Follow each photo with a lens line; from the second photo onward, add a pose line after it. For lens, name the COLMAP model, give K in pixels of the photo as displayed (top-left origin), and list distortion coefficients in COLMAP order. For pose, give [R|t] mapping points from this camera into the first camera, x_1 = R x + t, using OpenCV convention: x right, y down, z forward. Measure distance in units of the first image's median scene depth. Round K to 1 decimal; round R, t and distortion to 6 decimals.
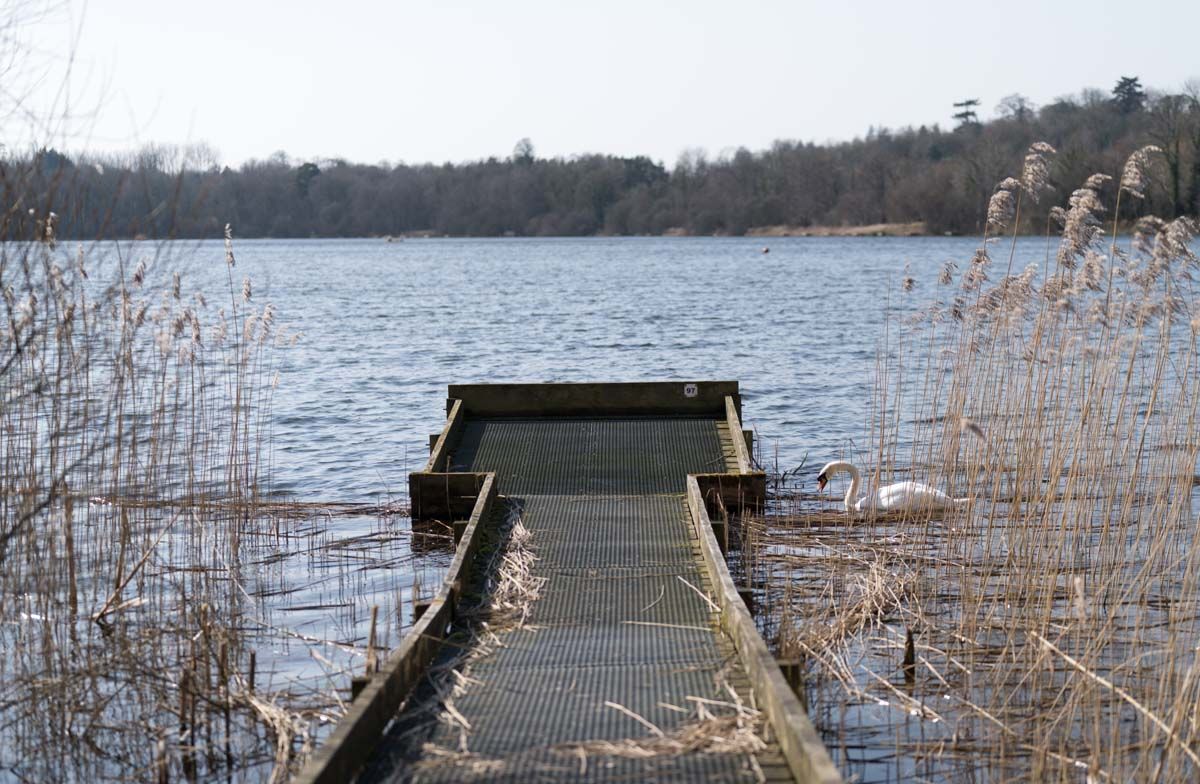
lens RADIAL K [[1886.4, 0, 600.0], [0, 1886.4, 392.0], [0, 0, 1]] dist [0.010058, -0.006038]
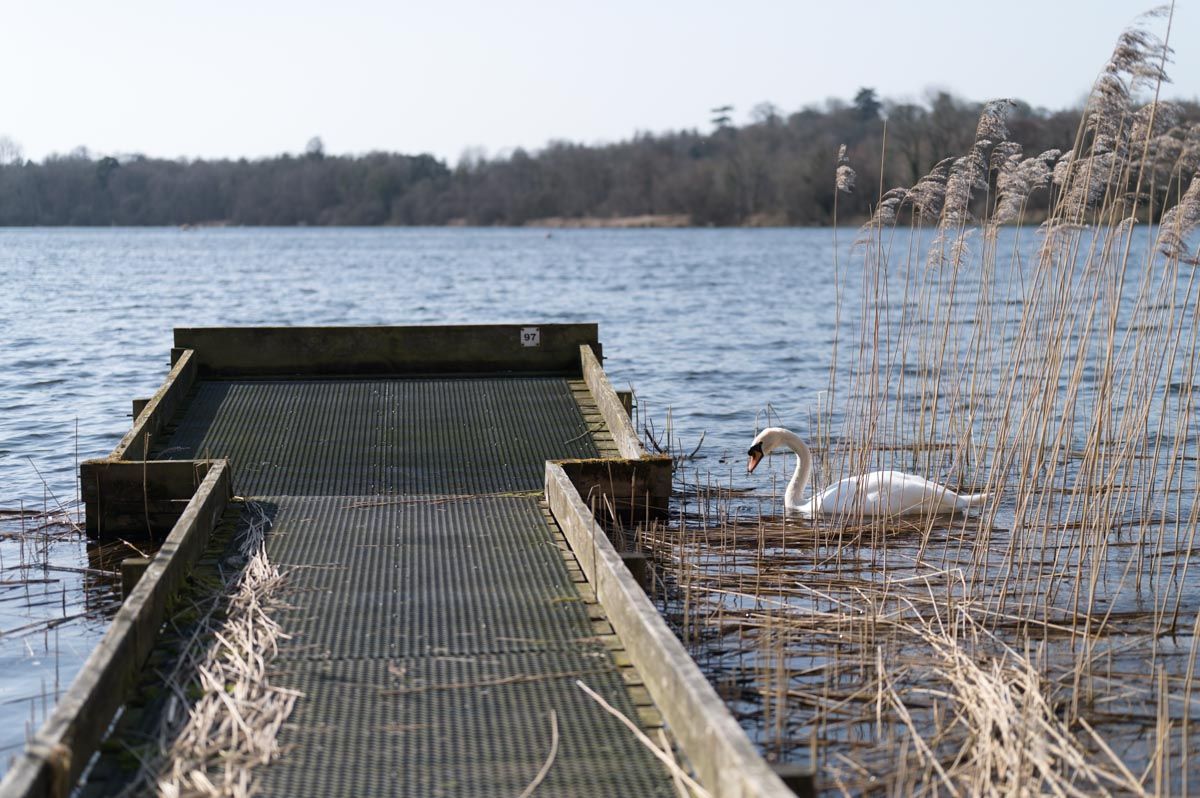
lens RADIAL K [[1716.8, 0, 600.0], [0, 1716.8, 399.0], [0, 0, 1]] dist [0.068792, 0.042366]
pose [[0.992437, -0.002192, 0.122732, -0.004262], [0.000305, 0.999881, 0.015391, 0.012514], [-0.122751, -0.015238, 0.992320, 0.369874]]
